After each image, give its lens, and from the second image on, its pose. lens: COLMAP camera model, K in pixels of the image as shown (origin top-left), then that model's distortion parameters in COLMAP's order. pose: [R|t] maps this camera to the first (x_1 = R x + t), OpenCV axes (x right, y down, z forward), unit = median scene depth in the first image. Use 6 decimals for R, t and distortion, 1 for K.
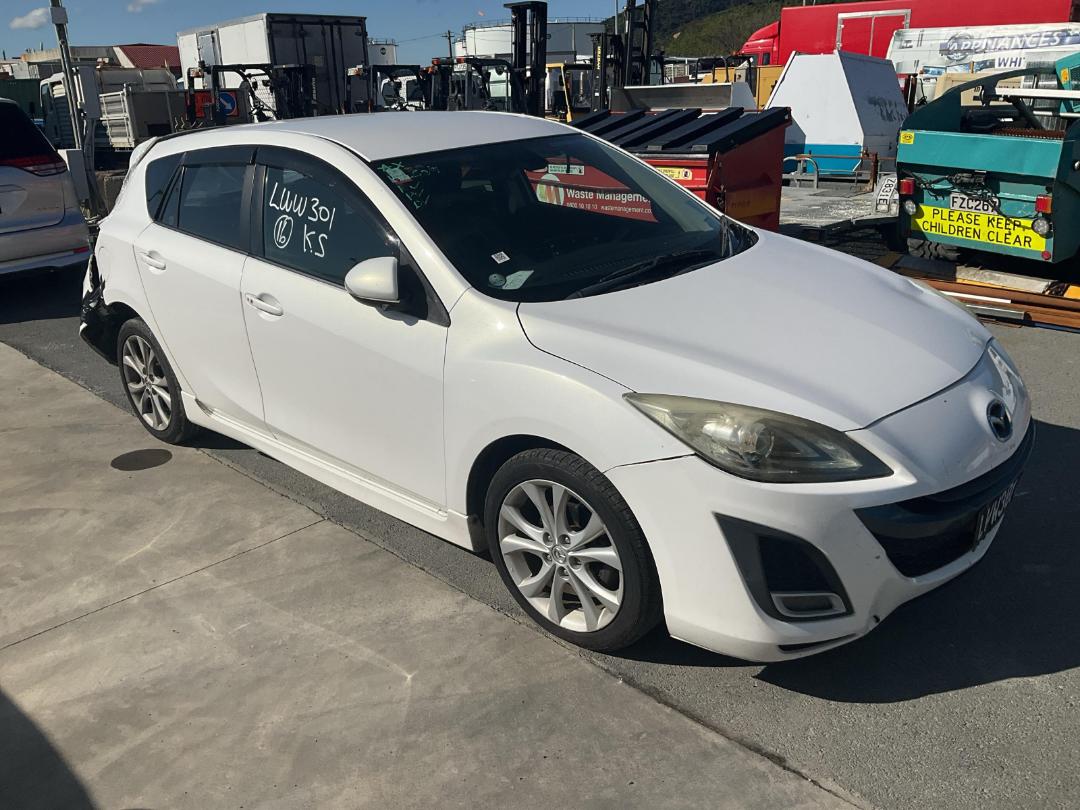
lens RADIAL K [[911.1, 0, 528.0], [0, 911.1, 405.1], [0, 0, 1]] dist [0.002087, -0.014185]
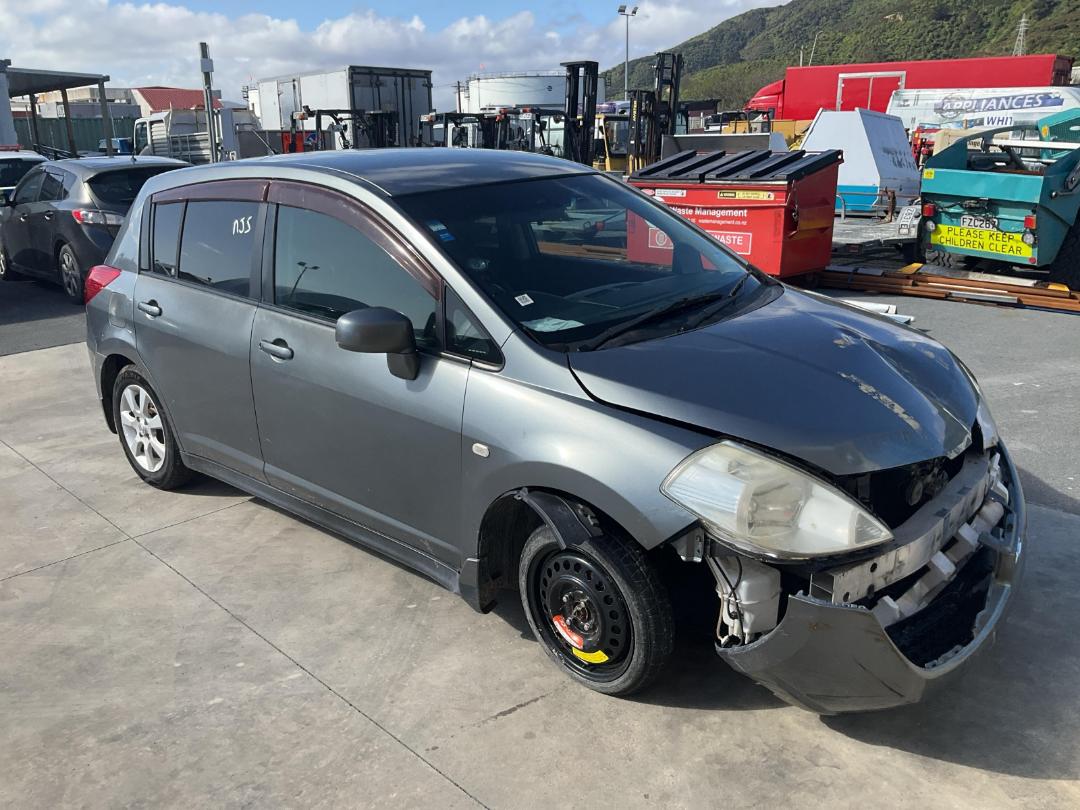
lens RADIAL K [[907.7, 0, 529.8], [0, 907.7, 403.8], [0, 0, 1]] dist [0.035446, -0.065852]
pose [[0.999785, 0.016360, 0.012759, -0.076995], [-0.015696, 0.998602, -0.050480, 0.051210], [-0.013567, 0.050268, 0.998644, -0.133586]]
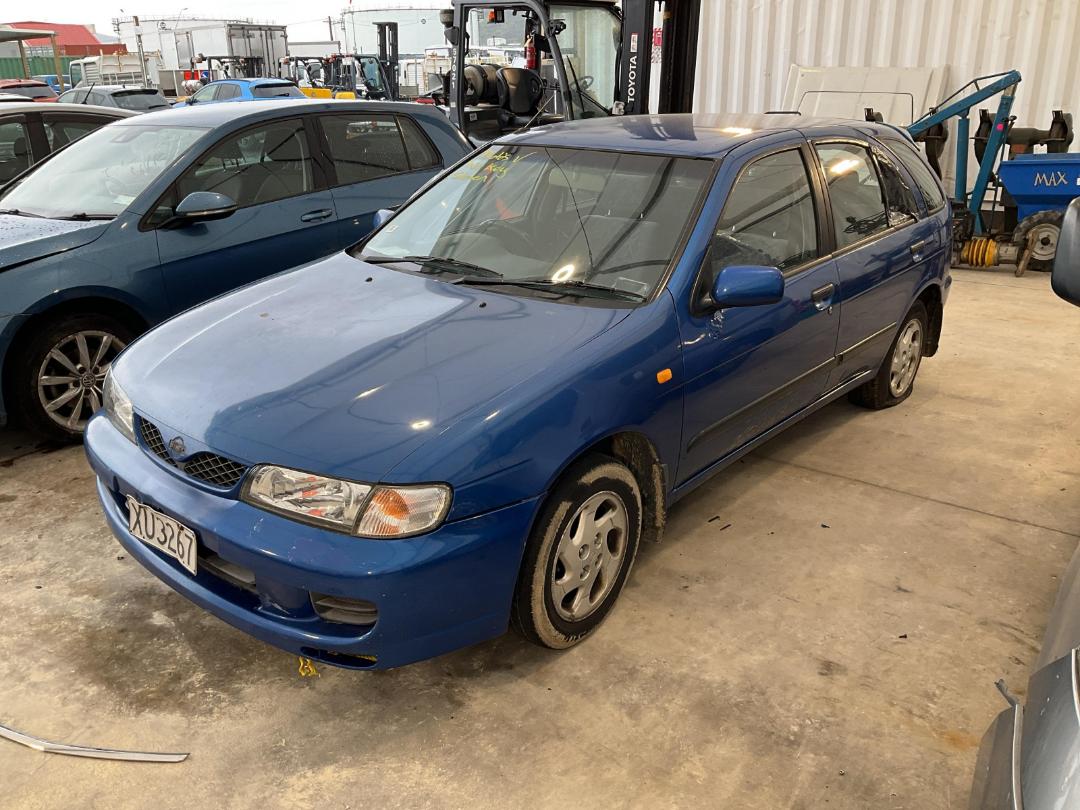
lens RADIAL K [[907.7, 0, 529.8], [0, 907.7, 403.8], [0, 0, 1]] dist [0.035446, -0.065852]
pose [[0.992234, -0.027333, 0.121345, 0.041940], [0.025443, 0.999530, 0.017097, 0.273206], [-0.121755, -0.013876, 0.992463, -0.801128]]
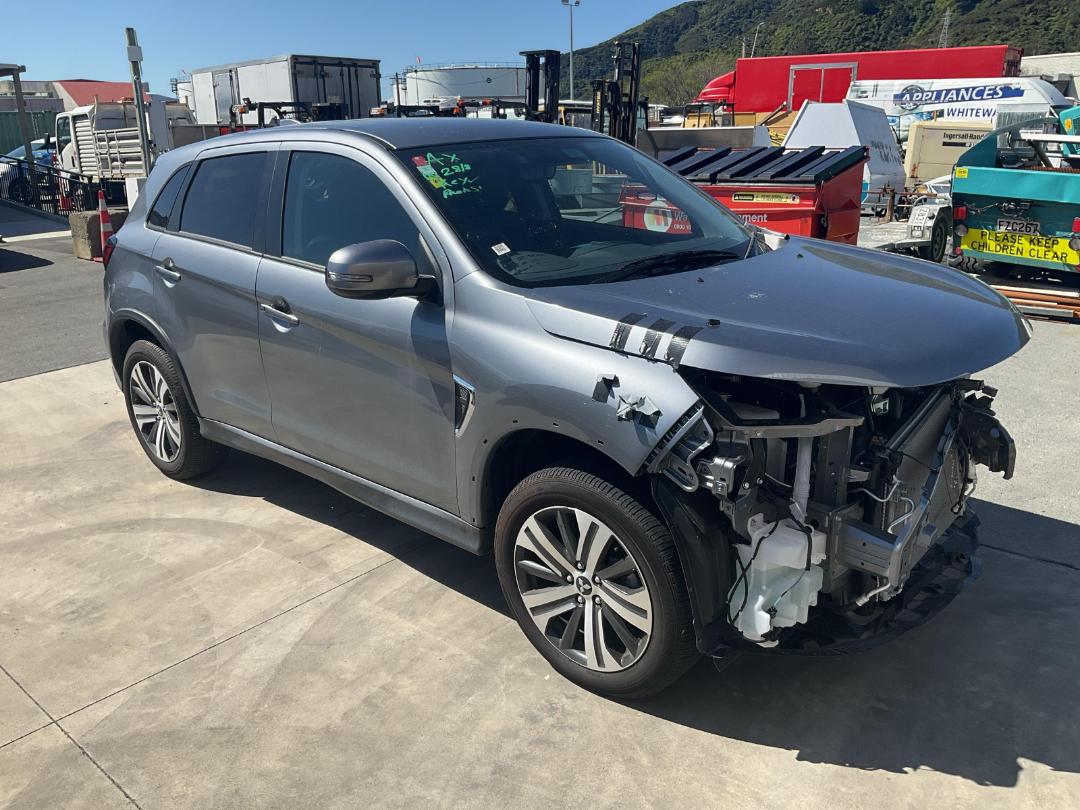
lens RADIAL K [[907.7, 0, 529.8], [0, 907.7, 403.8], [0, 0, 1]] dist [0.035446, -0.065852]
pose [[0.997192, -0.006049, 0.074642, -0.103415], [0.009303, 0.999017, -0.043335, 0.025413], [-0.074307, 0.043907, 0.996268, -0.063038]]
